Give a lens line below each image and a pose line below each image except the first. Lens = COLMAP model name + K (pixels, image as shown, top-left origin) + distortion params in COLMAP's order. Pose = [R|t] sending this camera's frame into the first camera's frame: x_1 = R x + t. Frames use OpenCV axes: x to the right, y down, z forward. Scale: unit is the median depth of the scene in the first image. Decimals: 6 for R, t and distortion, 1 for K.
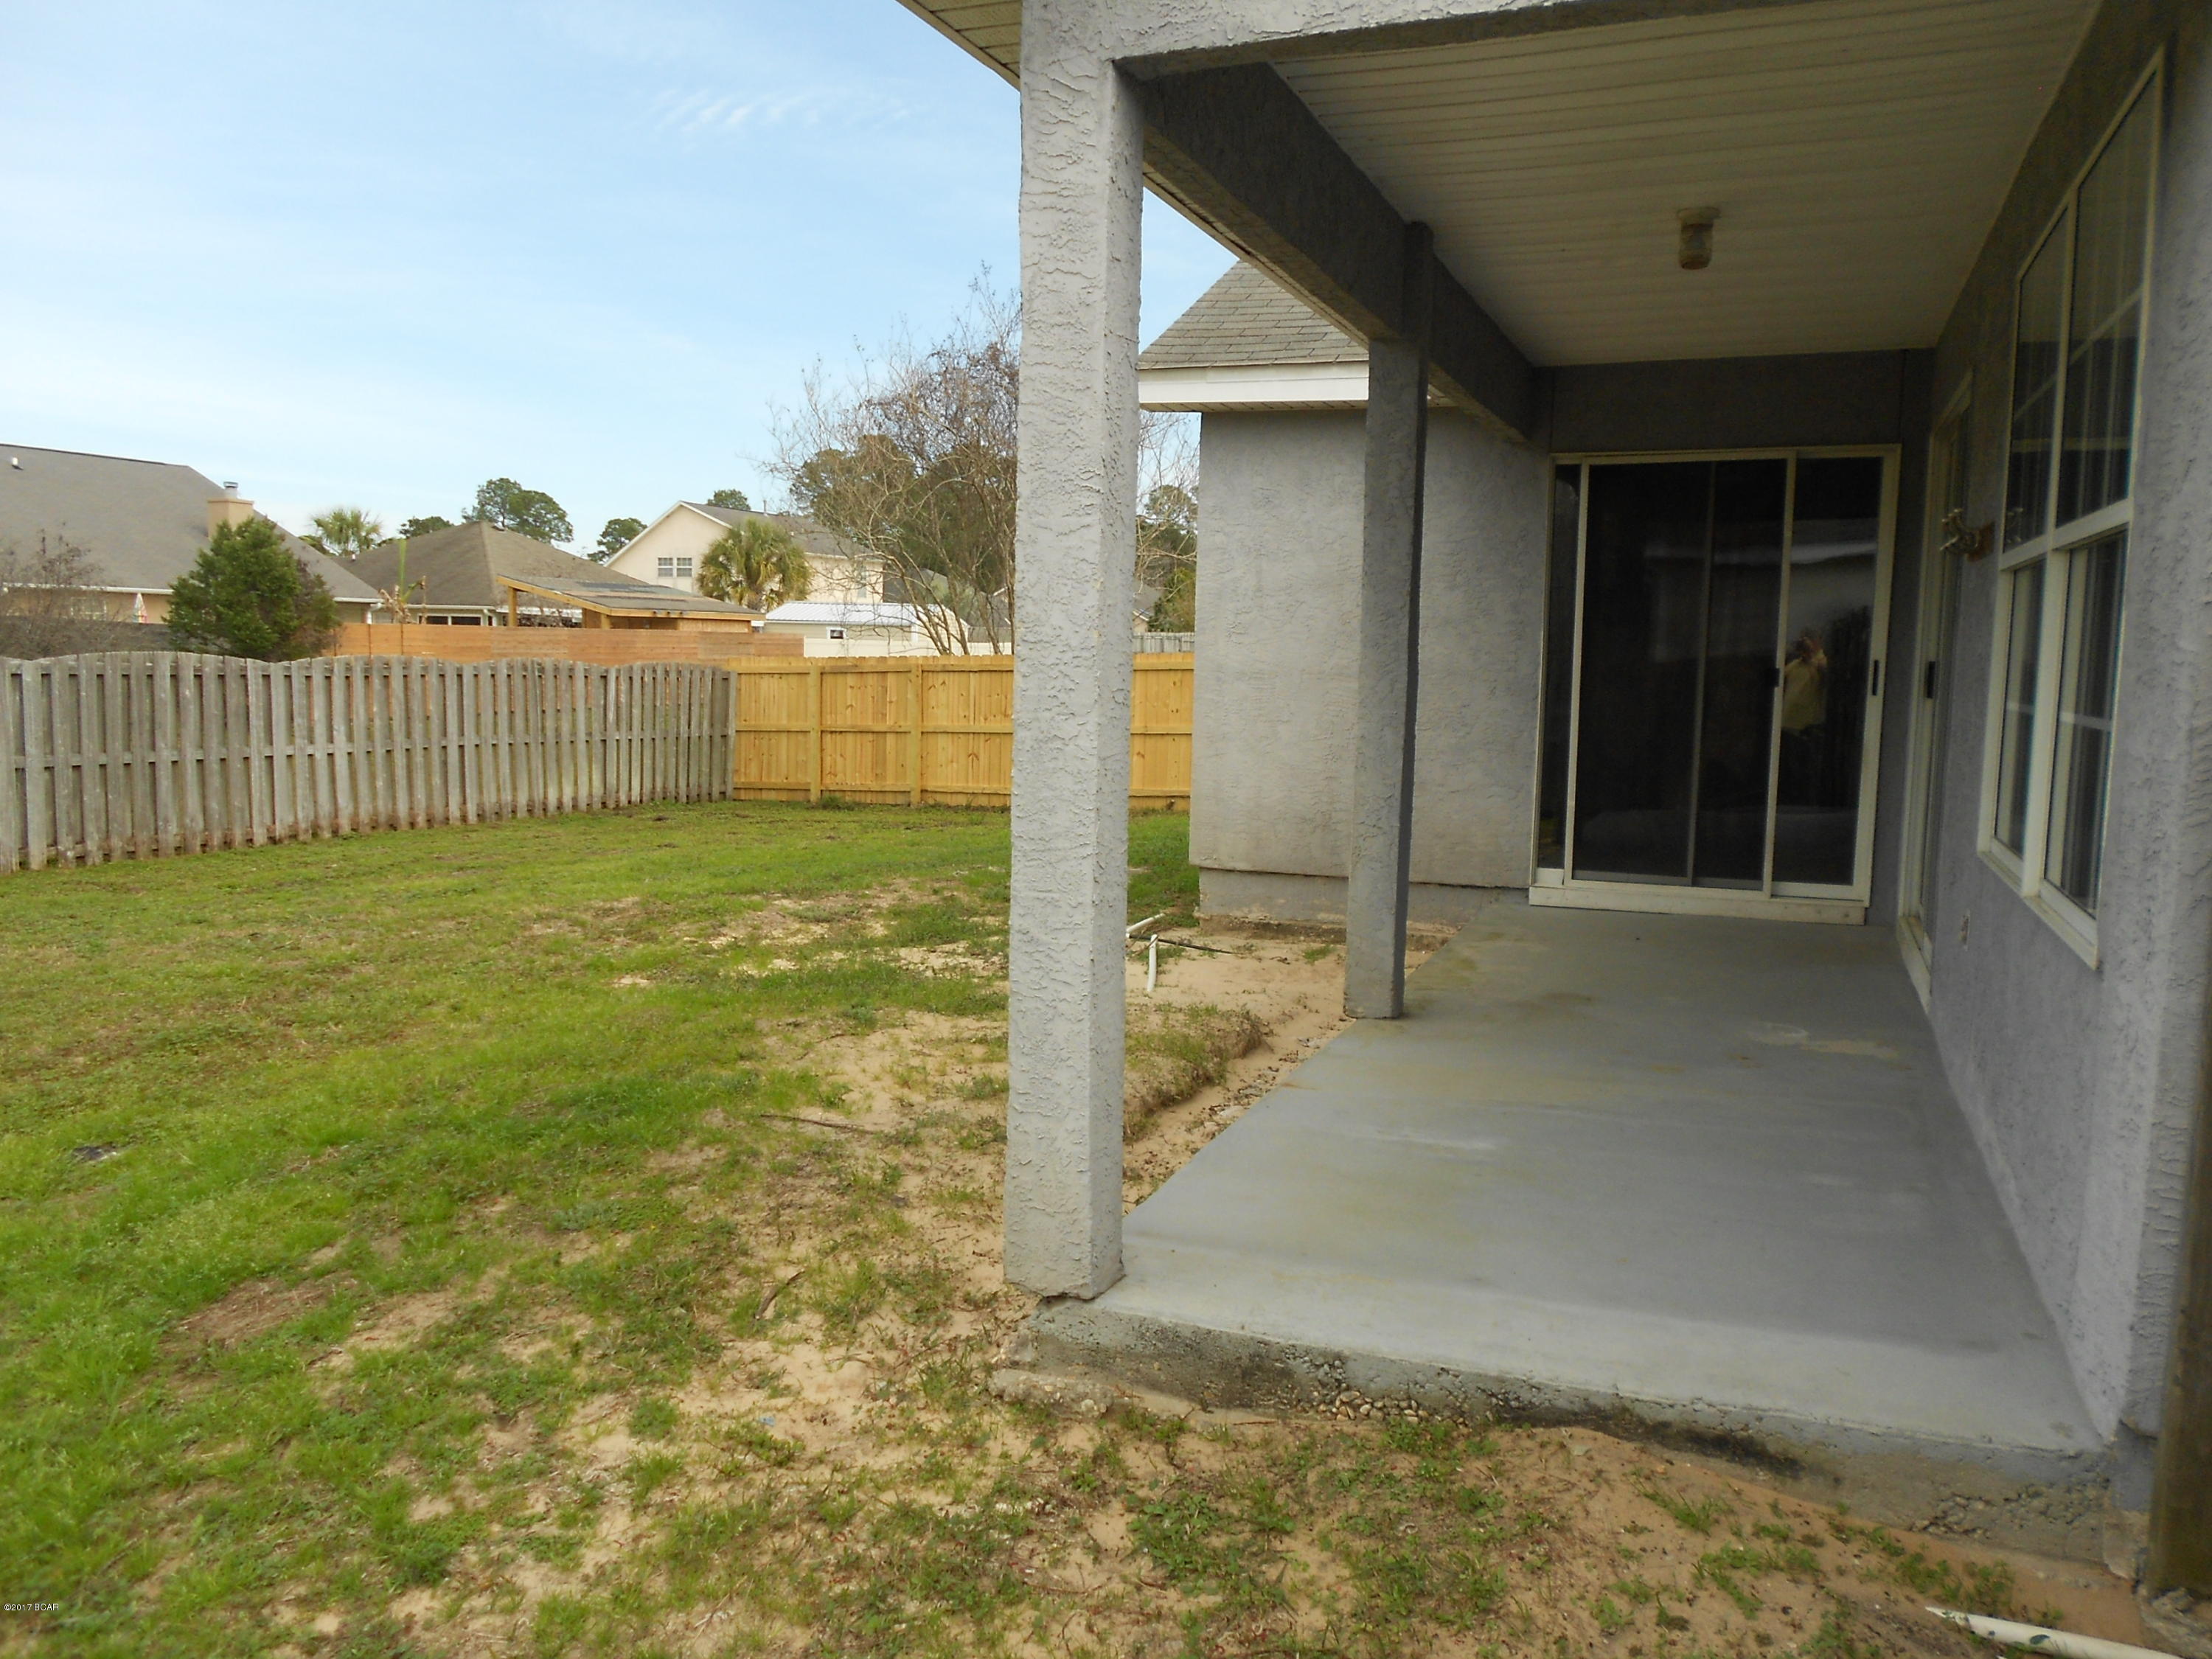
lens RADIAL K [[1699.9, 0, 1106.0], [0, 1699.9, 829.5], [0, 0, 1]] dist [-0.002982, -0.000721]
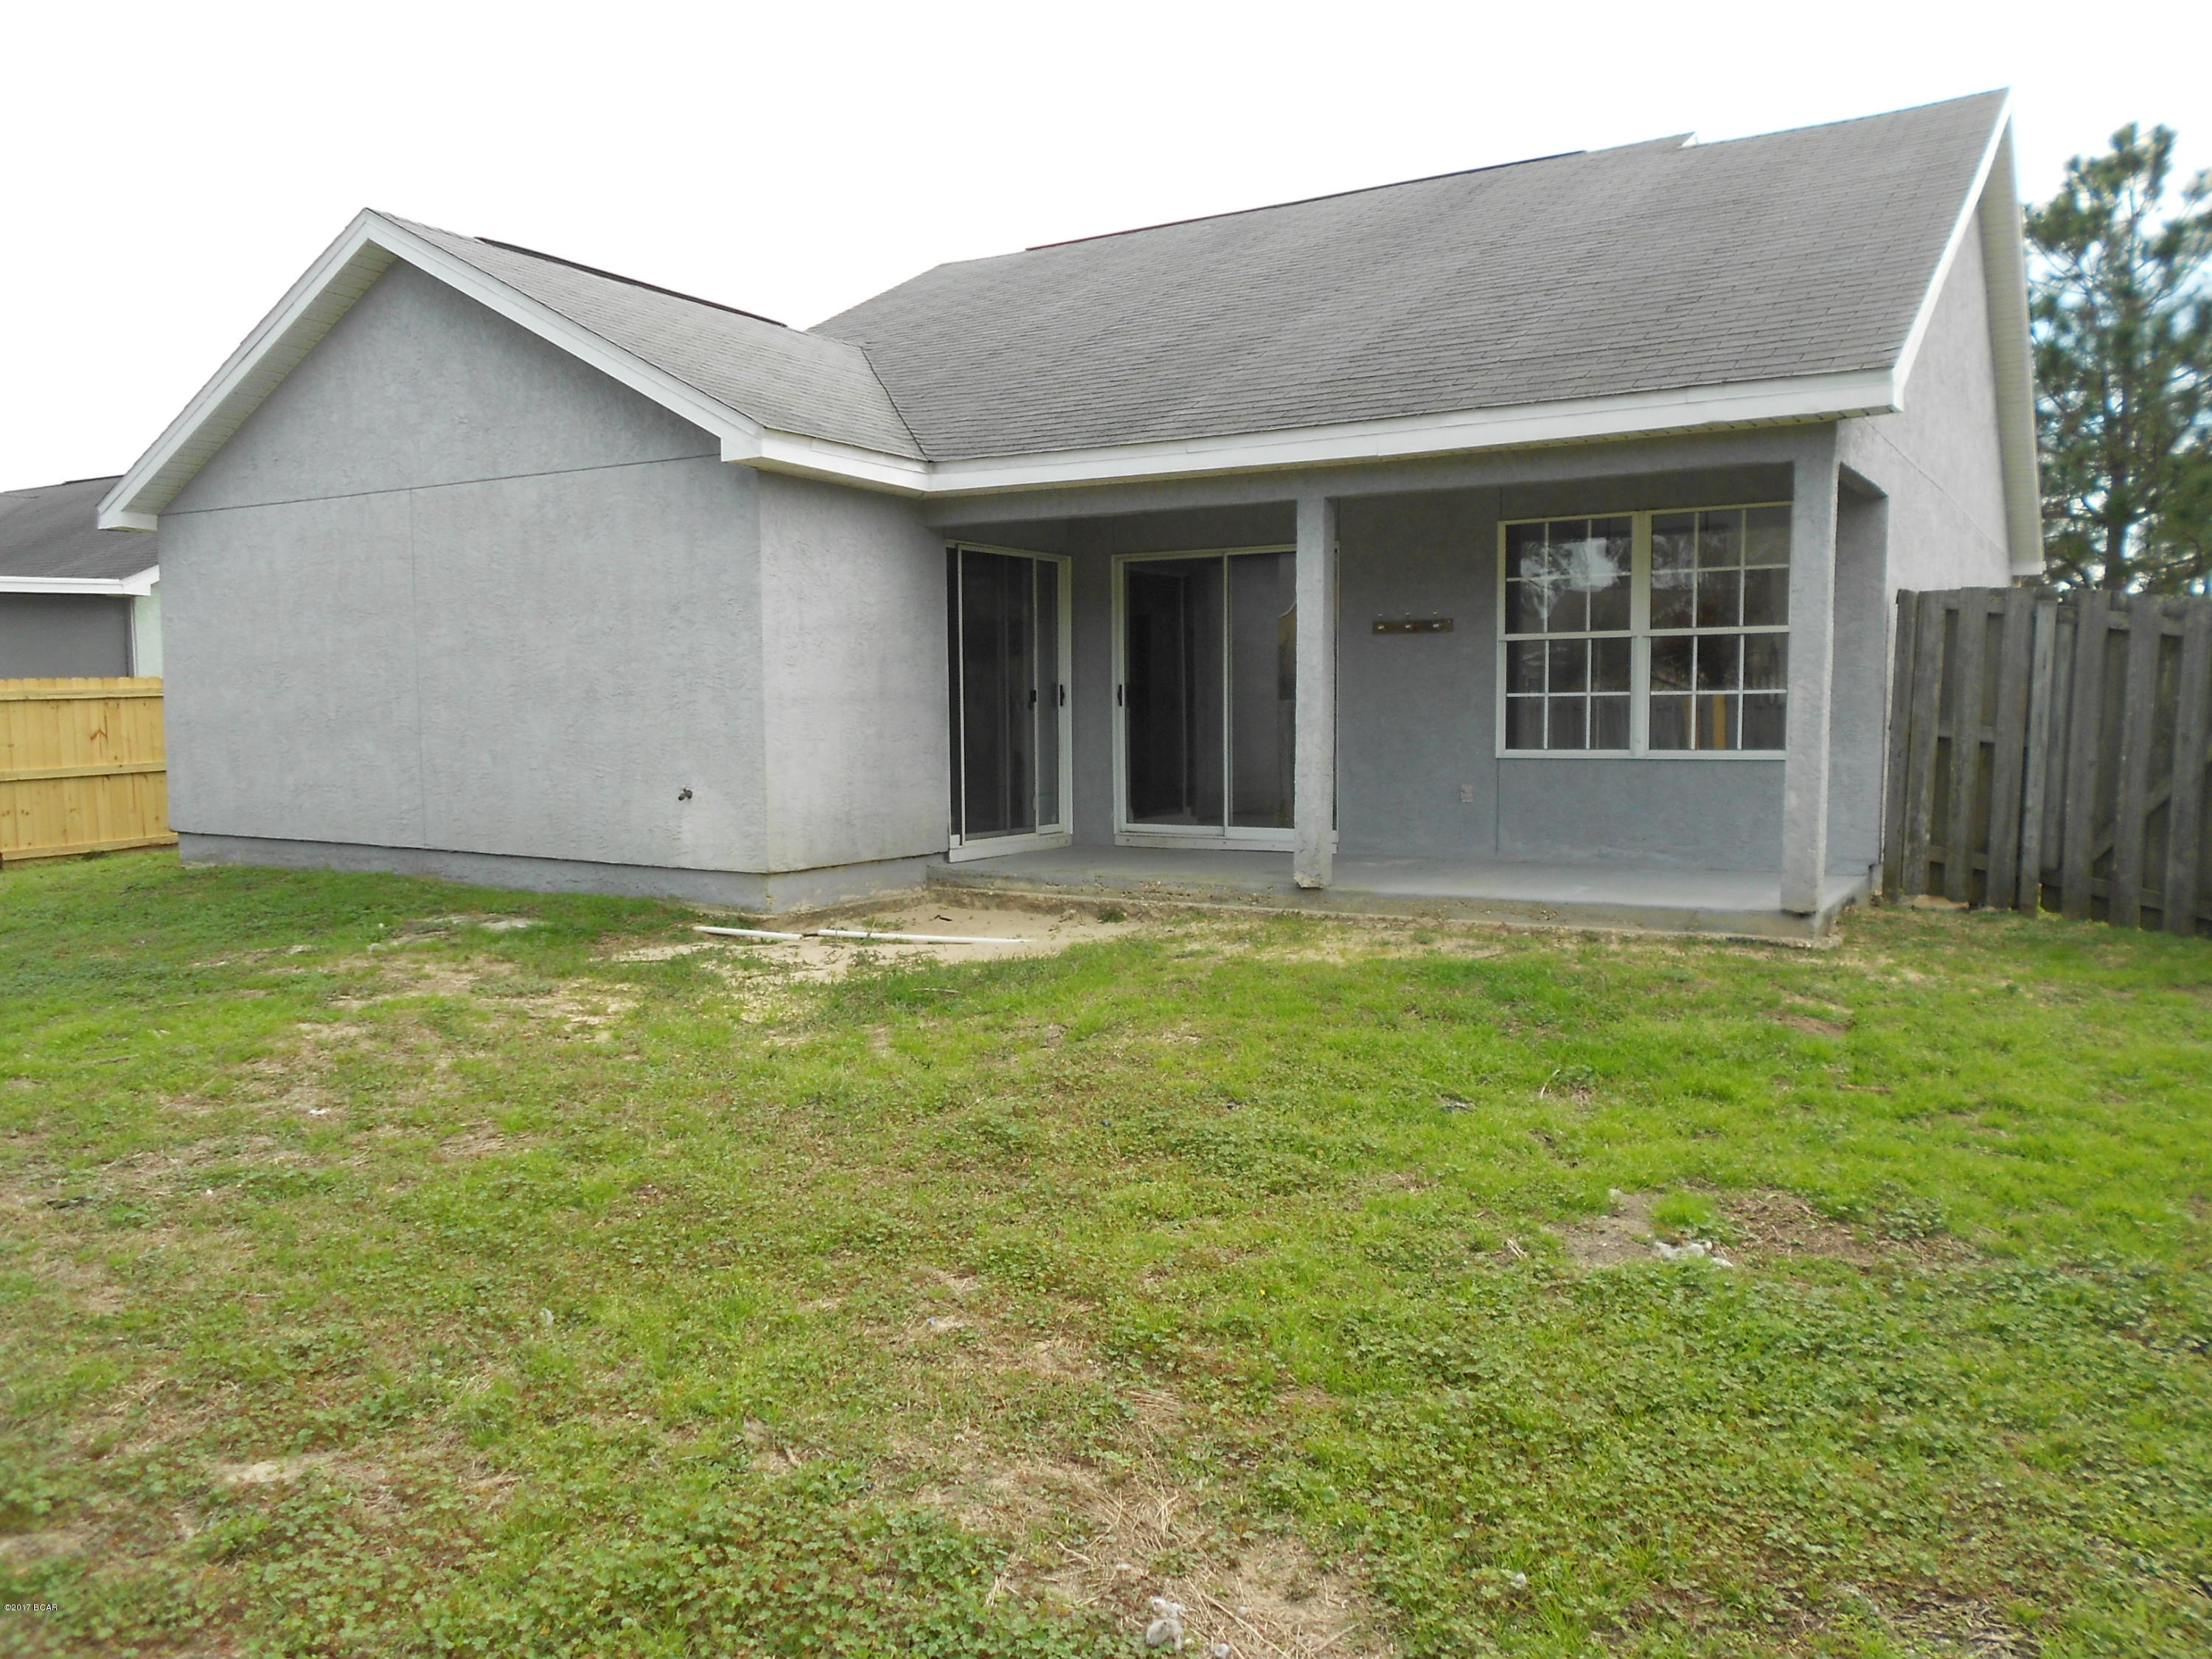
lens RADIAL K [[1699.9, 0, 1106.0], [0, 1699.9, 829.5], [0, 0, 1]] dist [-0.002982, -0.000721]
pose [[0.190563, -0.082709, 0.978185, -1.074151], [0.115873, 0.991374, 0.061251, -0.052977], [-0.974812, 0.101673, 0.198503, 0.602159]]
